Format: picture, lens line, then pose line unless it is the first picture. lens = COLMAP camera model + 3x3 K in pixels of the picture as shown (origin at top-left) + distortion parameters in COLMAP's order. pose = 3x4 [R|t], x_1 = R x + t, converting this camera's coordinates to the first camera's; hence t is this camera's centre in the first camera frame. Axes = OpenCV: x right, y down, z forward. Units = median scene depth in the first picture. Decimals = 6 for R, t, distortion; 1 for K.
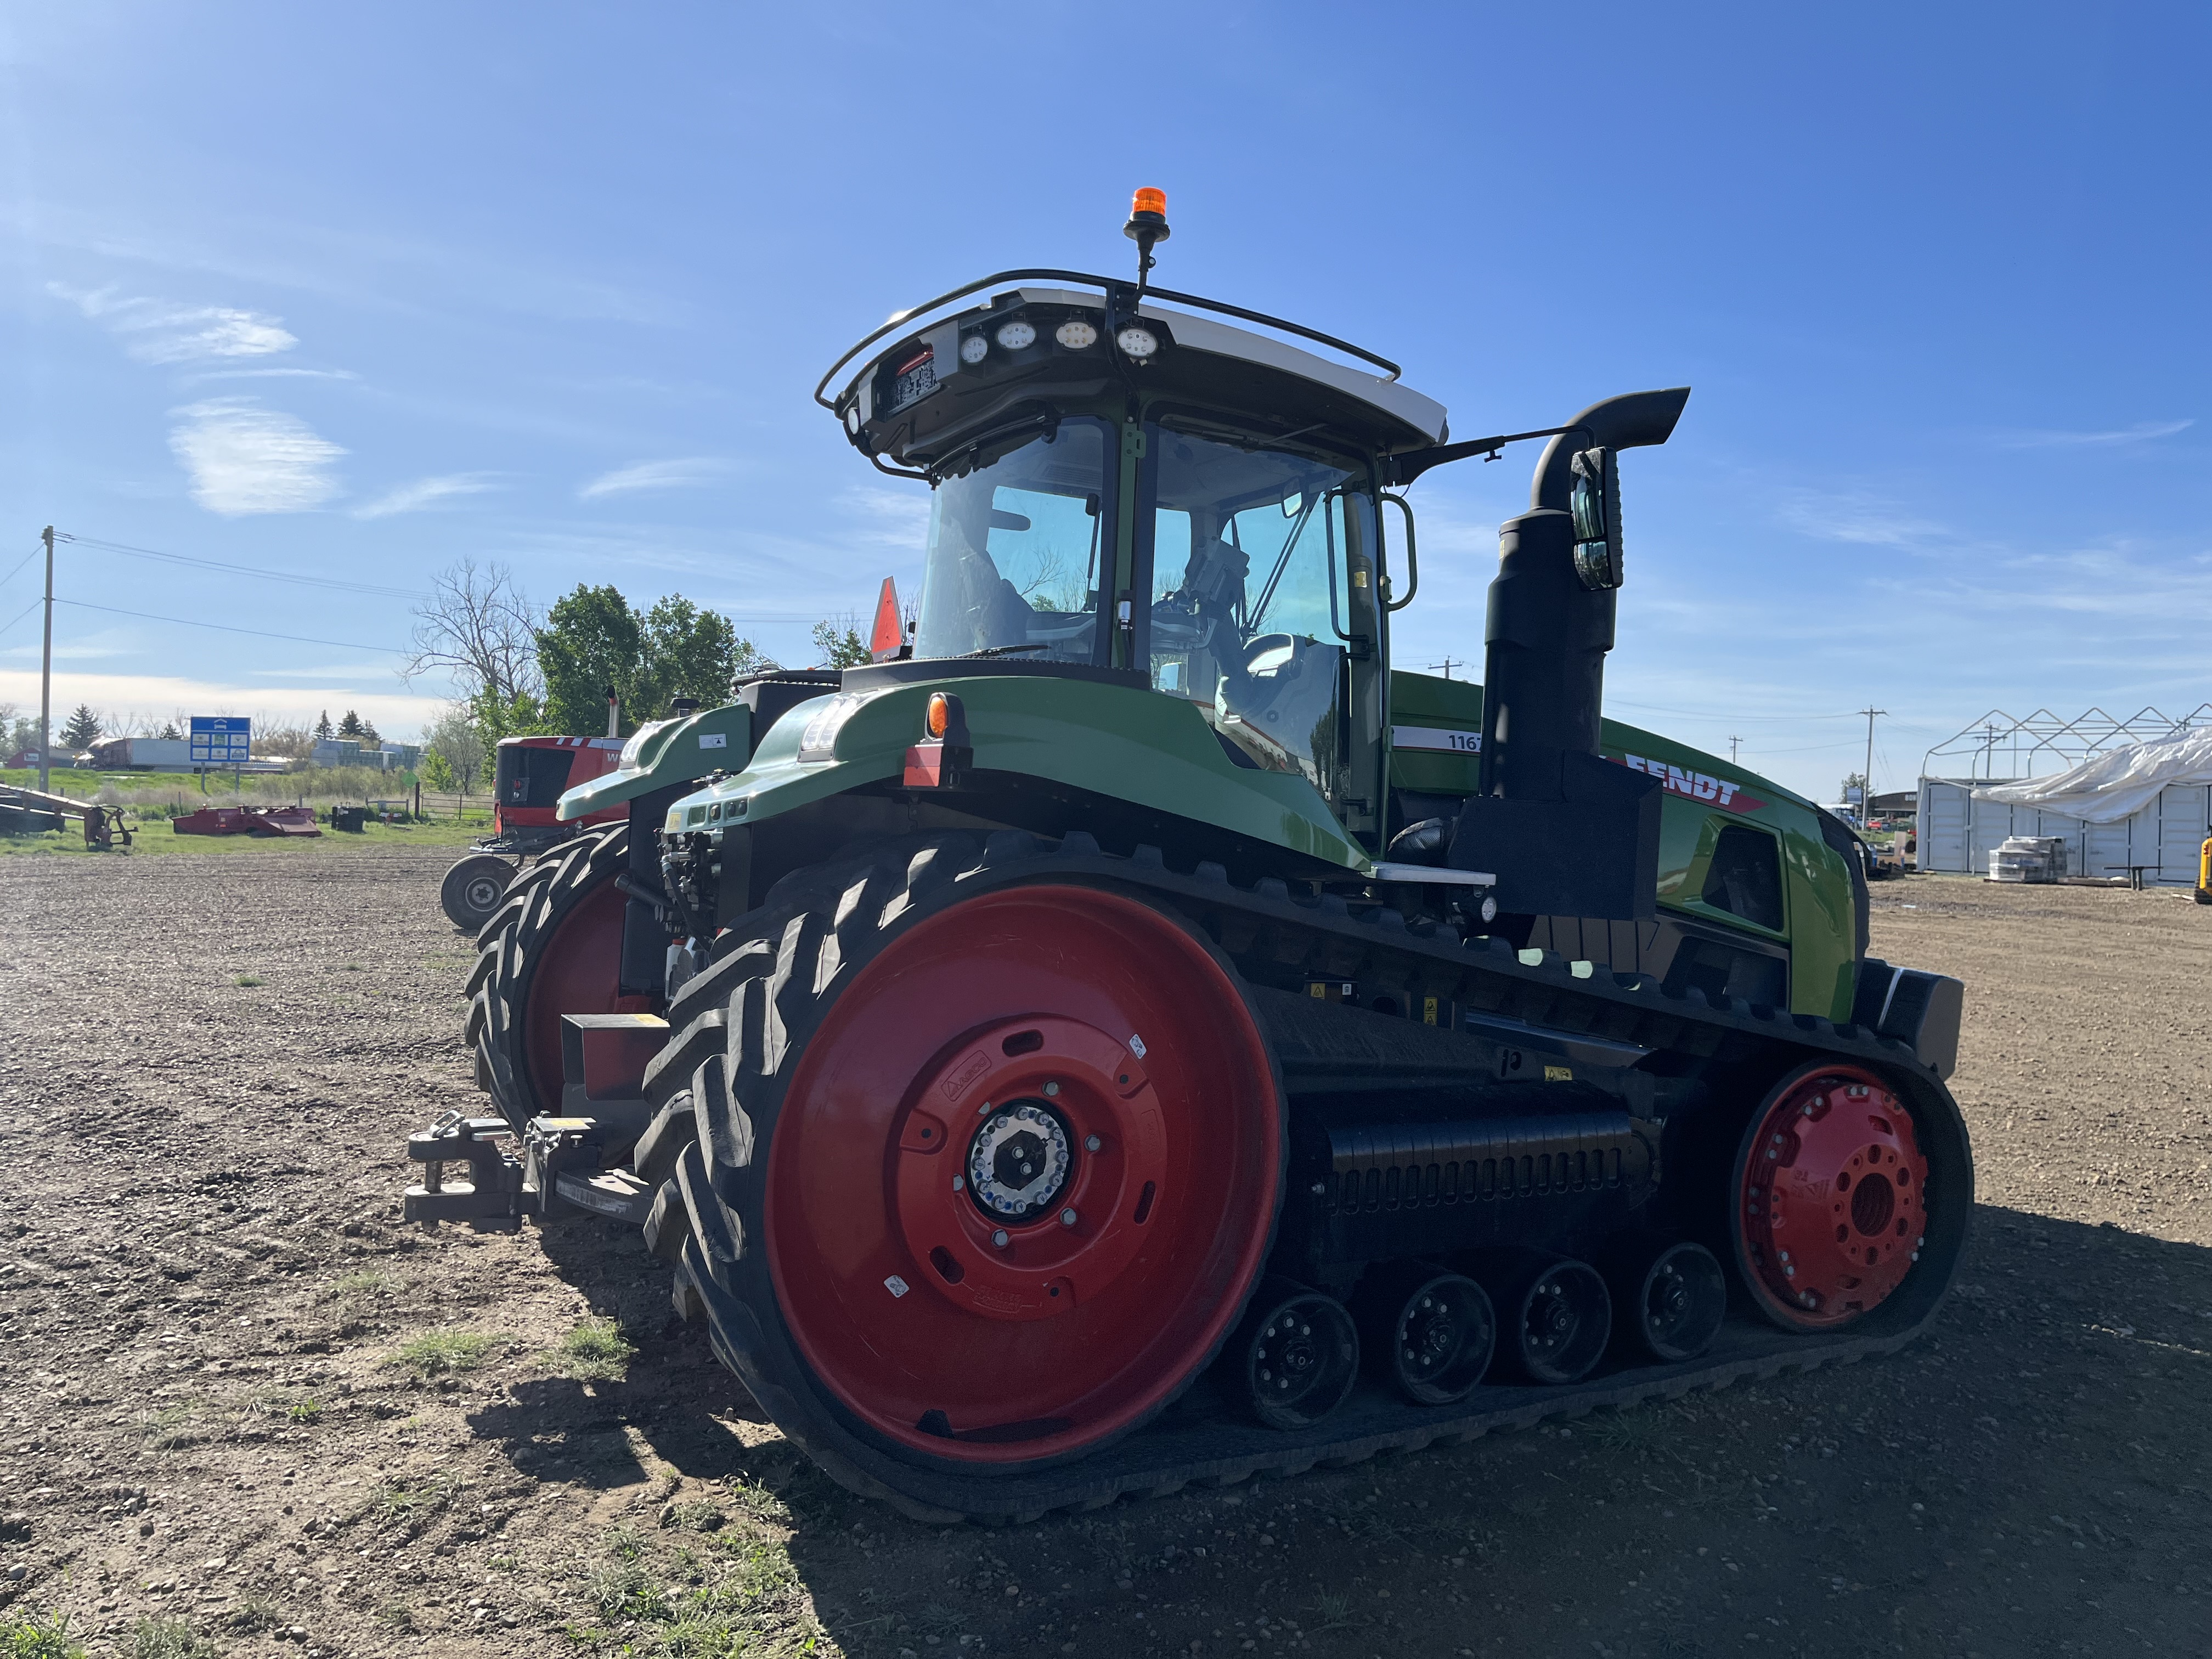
lens RADIAL K [[1673.0, 0, 1106.0], [0, 1673.0, 829.5], [0, 0, 1]] dist [0.015776, 0.000199]
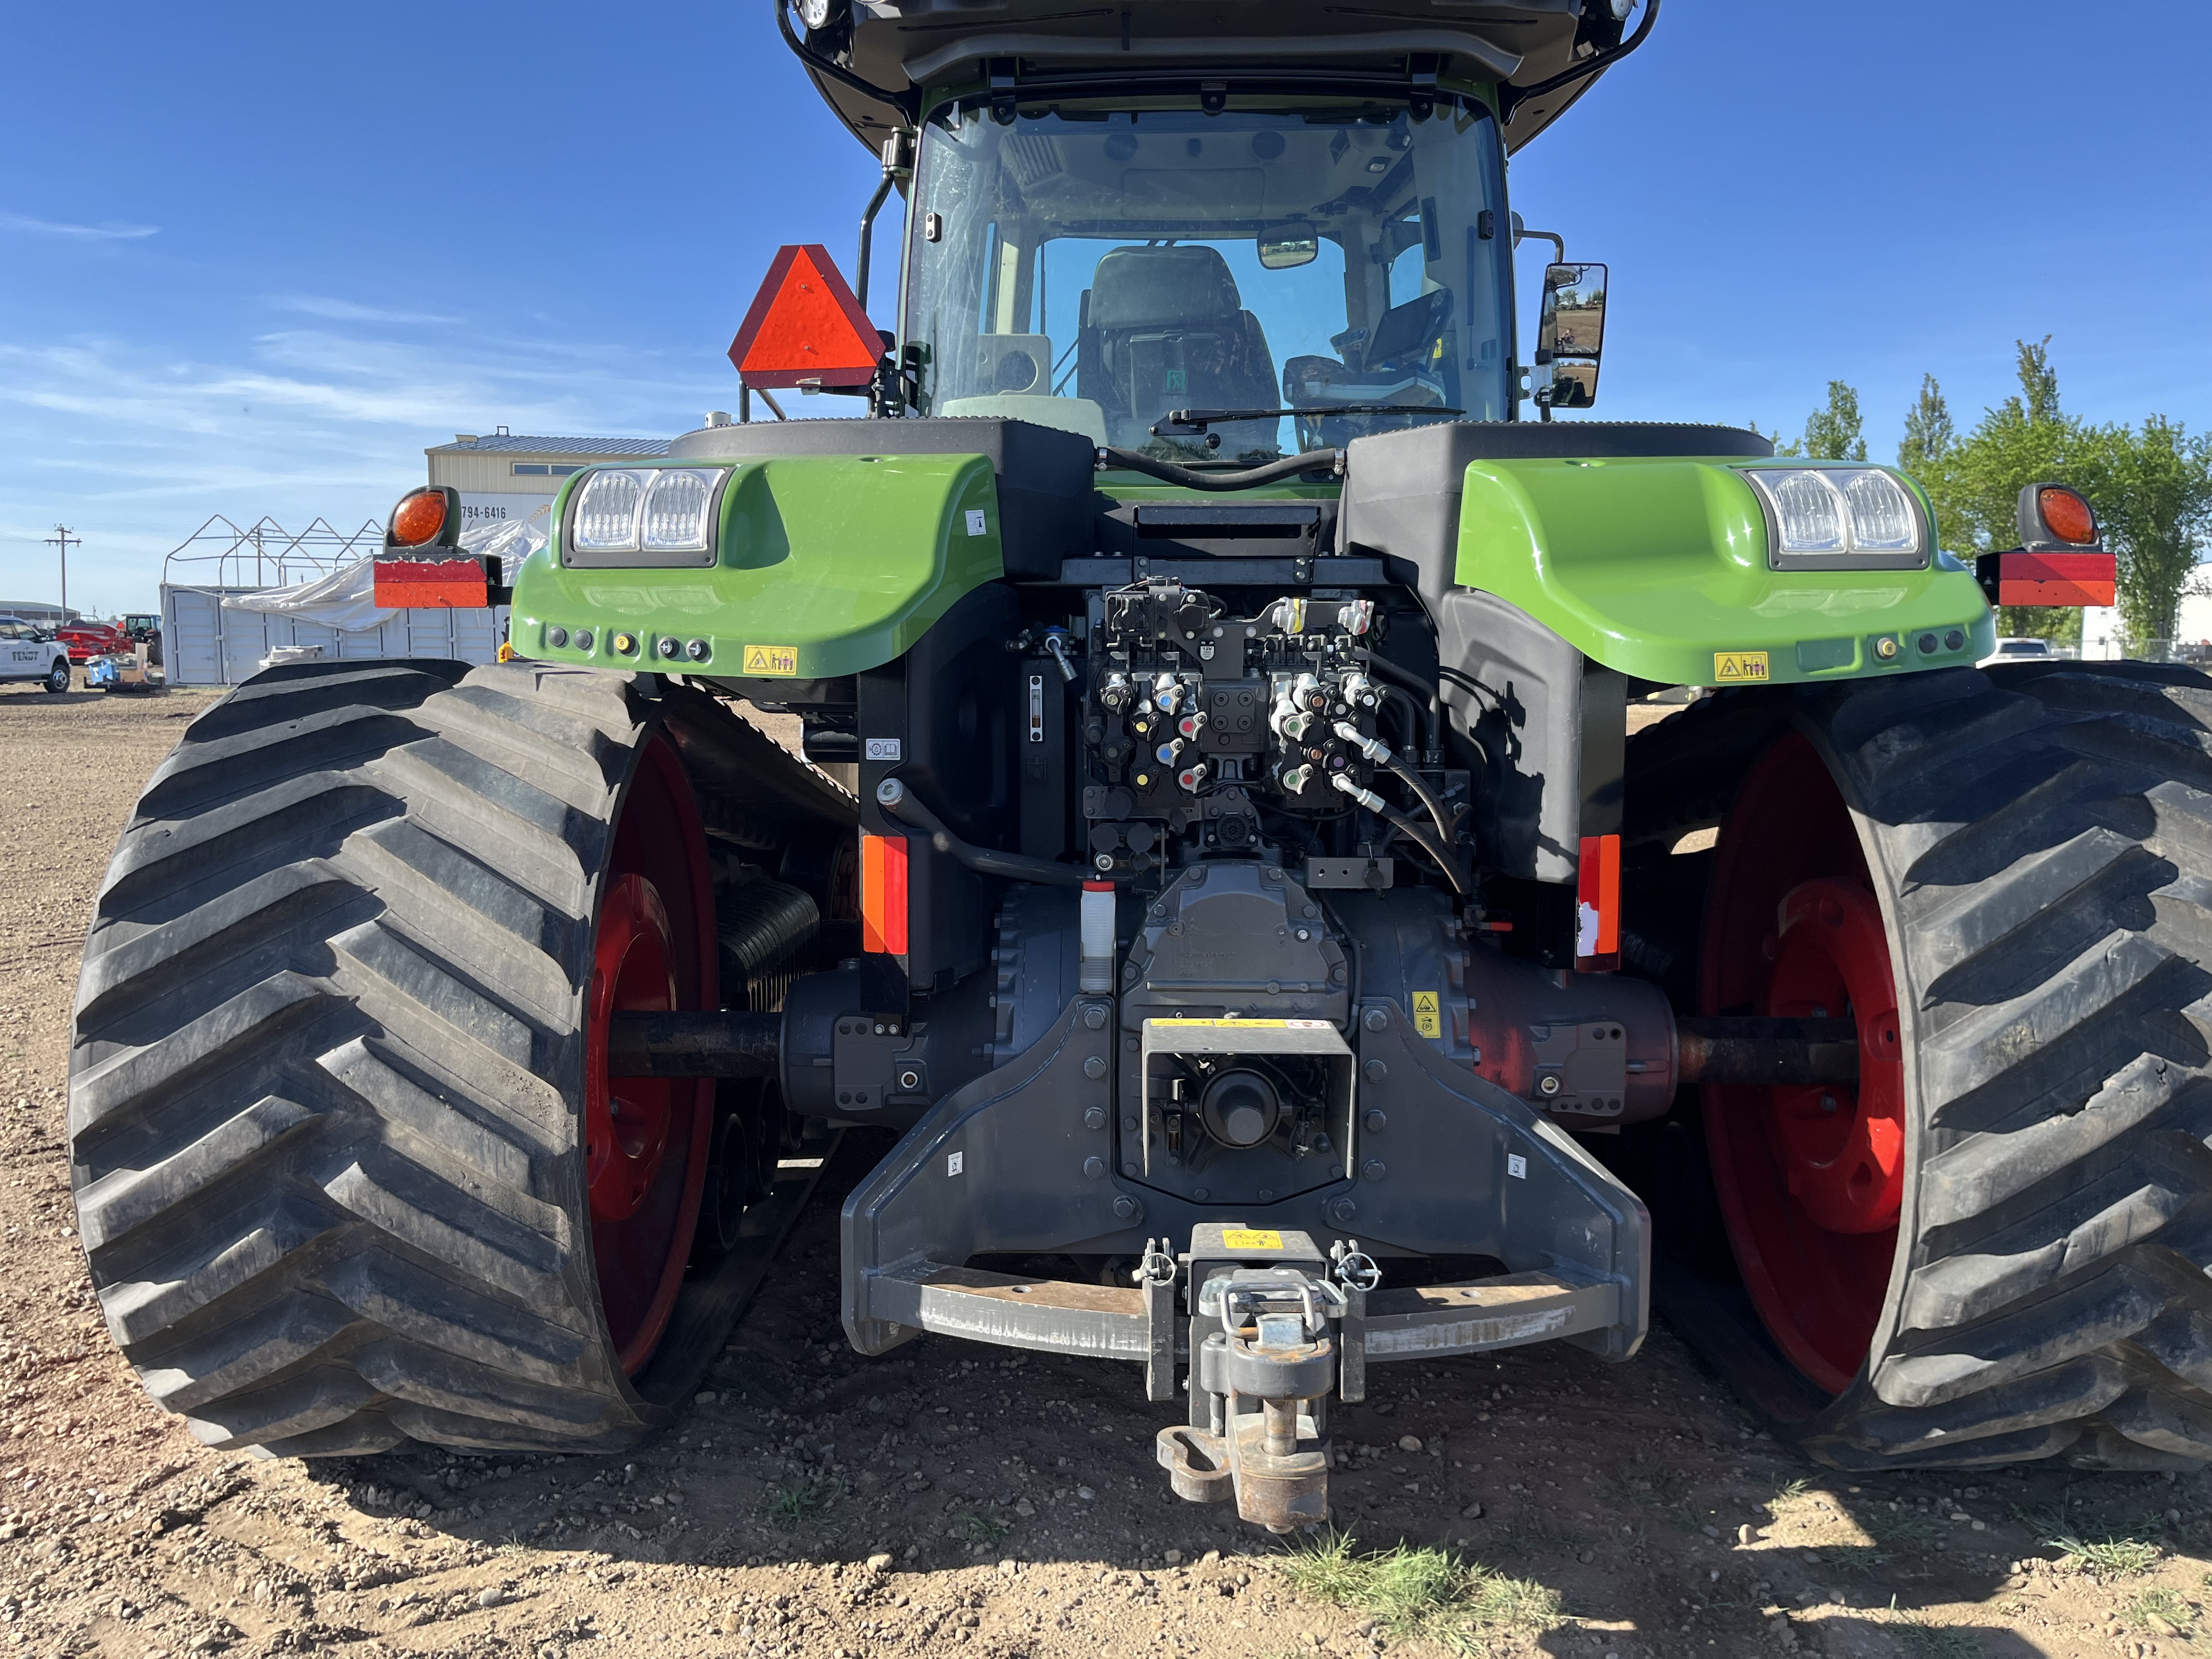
lens RADIAL K [[1673.0, 0, 1106.0], [0, 1673.0, 829.5], [0, 0, 1]] dist [0.015776, 0.000199]
pose [[0.481850, -0.117775, 0.868303, -0.089175], [0.018733, 0.992084, 0.124170, -0.002223], [-0.876054, -0.043565, 0.480242, 0.089690]]
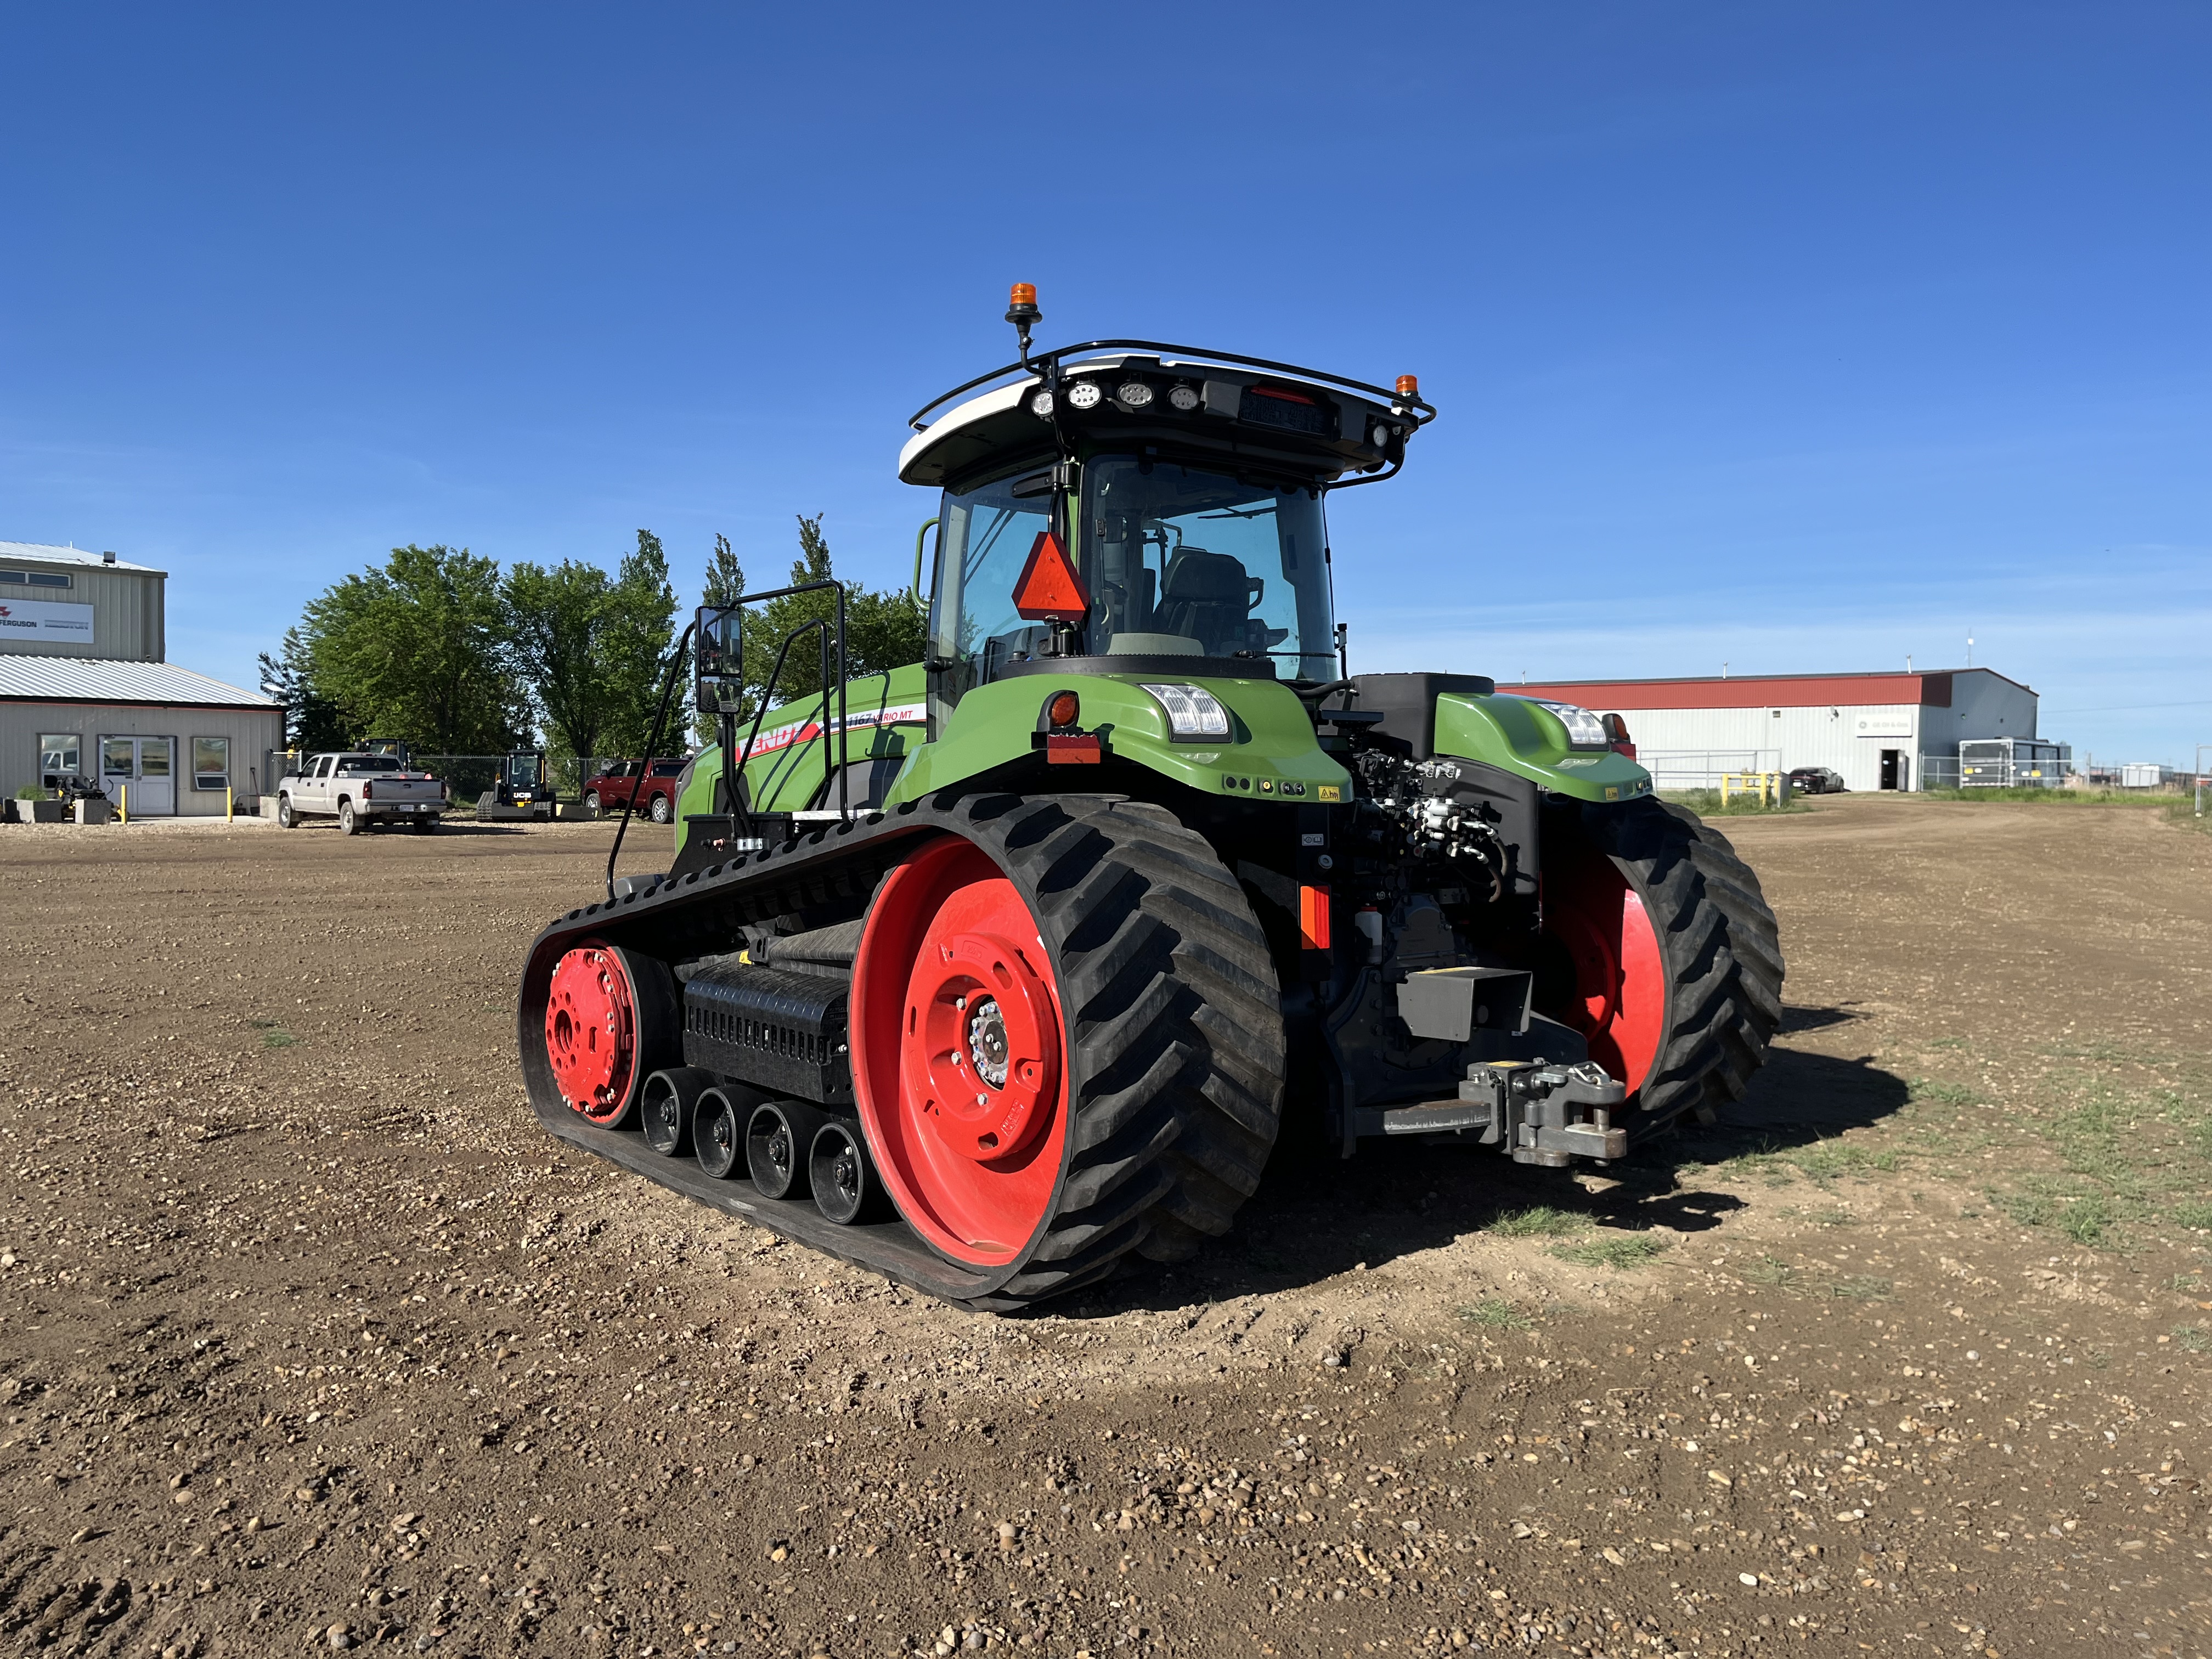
lens RADIAL K [[1651.3, 0, 1106.0], [0, 1651.3, 829.5], [0, 0, 1]] dist [0.078815, -0.000218]
pose [[-0.217205, -0.059780, 0.974294, -0.151876], [-0.001735, 0.998145, 0.060857, -0.005542], [-0.976124, 0.011528, -0.216906, 0.169914]]
